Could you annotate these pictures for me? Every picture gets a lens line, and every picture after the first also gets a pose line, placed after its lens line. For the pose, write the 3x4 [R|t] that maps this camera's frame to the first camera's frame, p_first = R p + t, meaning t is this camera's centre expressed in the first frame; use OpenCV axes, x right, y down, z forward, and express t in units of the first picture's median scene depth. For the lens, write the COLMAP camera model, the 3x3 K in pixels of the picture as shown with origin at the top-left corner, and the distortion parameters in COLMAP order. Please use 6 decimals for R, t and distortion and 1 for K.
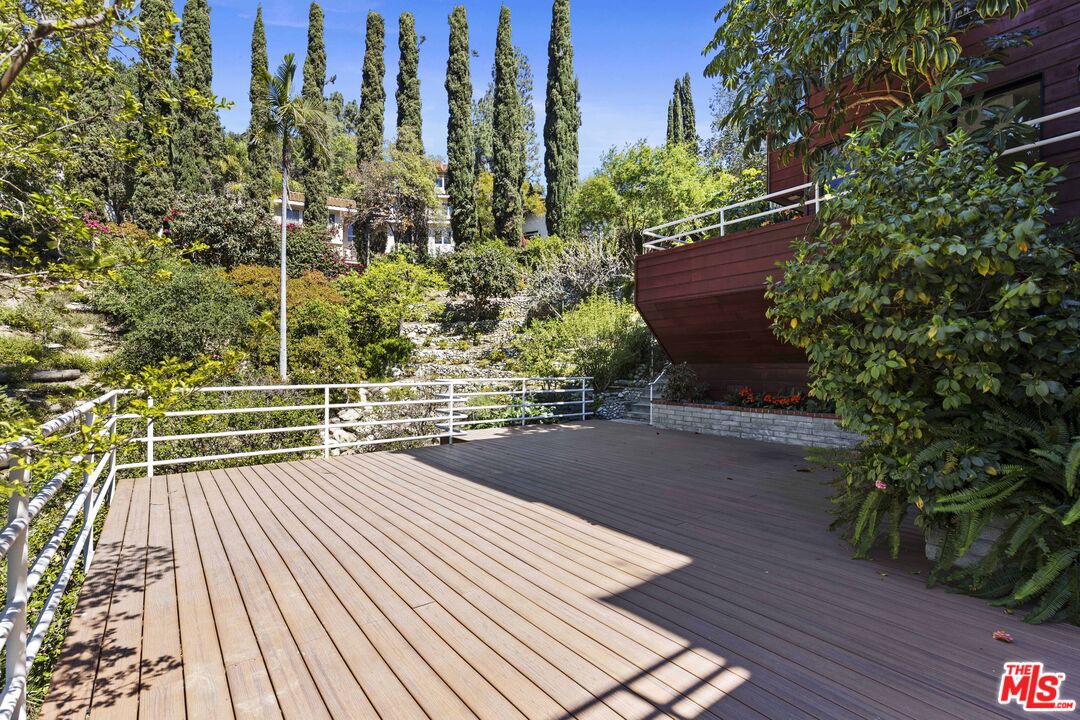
lens RADIAL K [[491.6, 0, 543.3], [0, 491.6, 365.5], [0, 0, 1]] dist [0.004133, 0.000783]
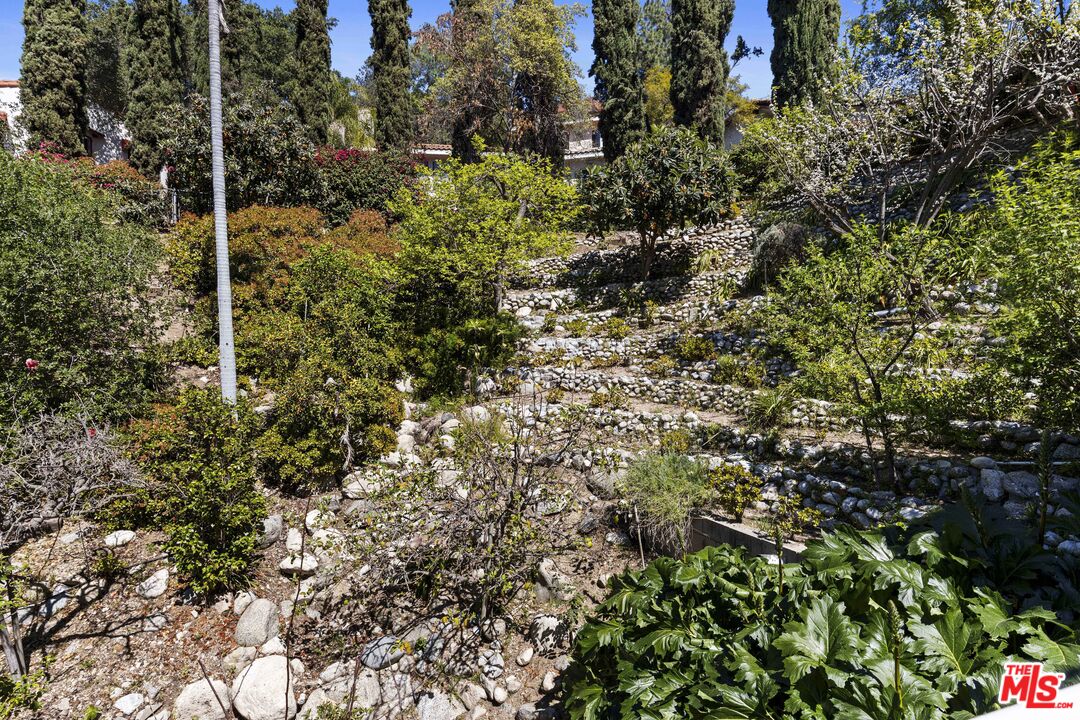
lens RADIAL K [[491.6, 0, 541.2], [0, 491.6, 358.5], [0, 0, 1]] dist [0.004133, 0.000783]
pose [[0.942009, -0.010250, -0.335431, -0.069452], [0.012081, 0.999921, 0.003373, -0.012934], [0.335370, -0.007230, 0.942059, 0.503177]]
